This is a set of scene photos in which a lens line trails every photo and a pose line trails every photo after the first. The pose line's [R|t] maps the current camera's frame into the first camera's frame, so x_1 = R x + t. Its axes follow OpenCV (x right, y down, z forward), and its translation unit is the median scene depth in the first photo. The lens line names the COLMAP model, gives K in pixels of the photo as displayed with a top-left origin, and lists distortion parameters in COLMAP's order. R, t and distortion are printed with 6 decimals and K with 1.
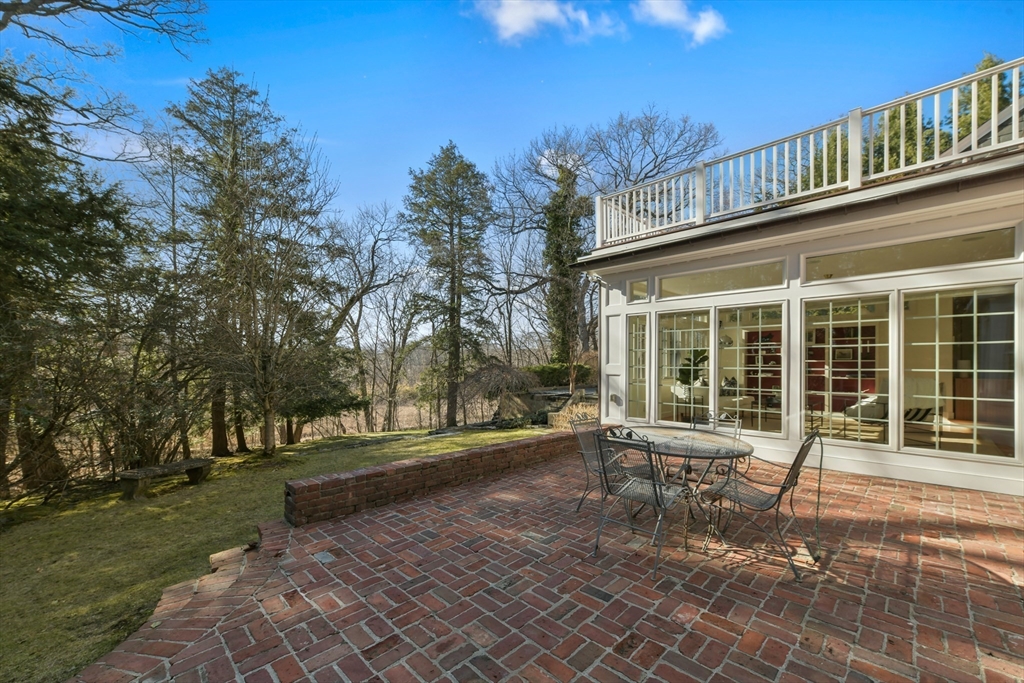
lens RADIAL K [[412.9, 0, 517.1], [0, 412.9, 327.3], [0, 0, 1]] dist [0.002628, 0.000272]
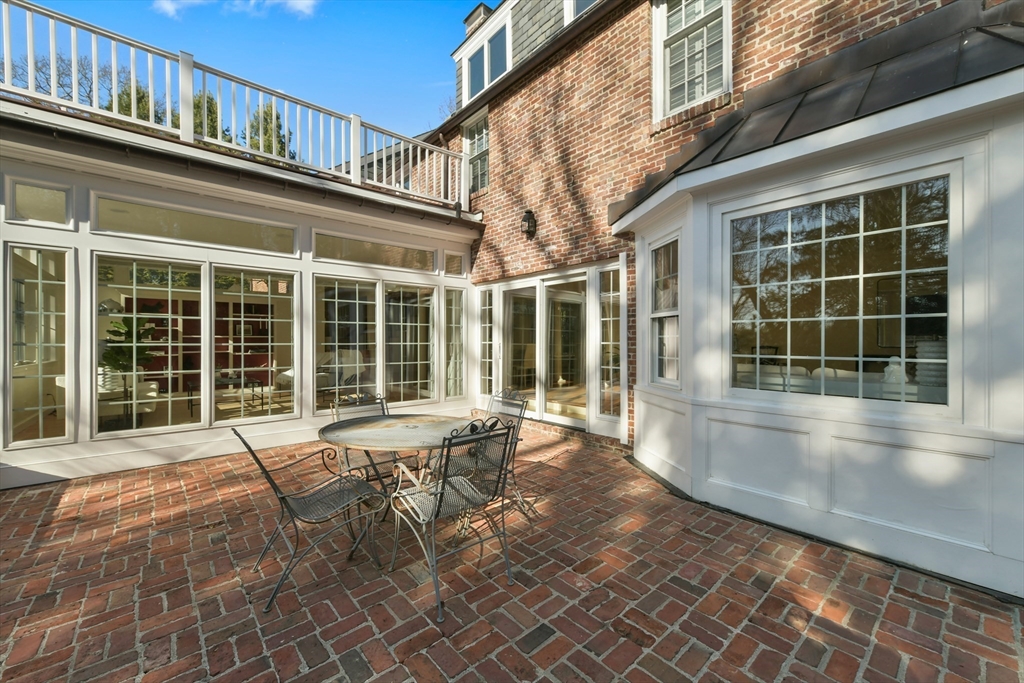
lens RADIAL K [[392.8, 0, 512.0], [0, 392.8, 341.5], [0, 0, 1]] dist [0.015742, 0.000058]
pose [[0.079987, -0.020973, 0.996575, -0.246788], [-0.101443, 0.994417, 0.029070, 0.020425], [-0.991621, -0.103421, 0.077412, 0.451076]]
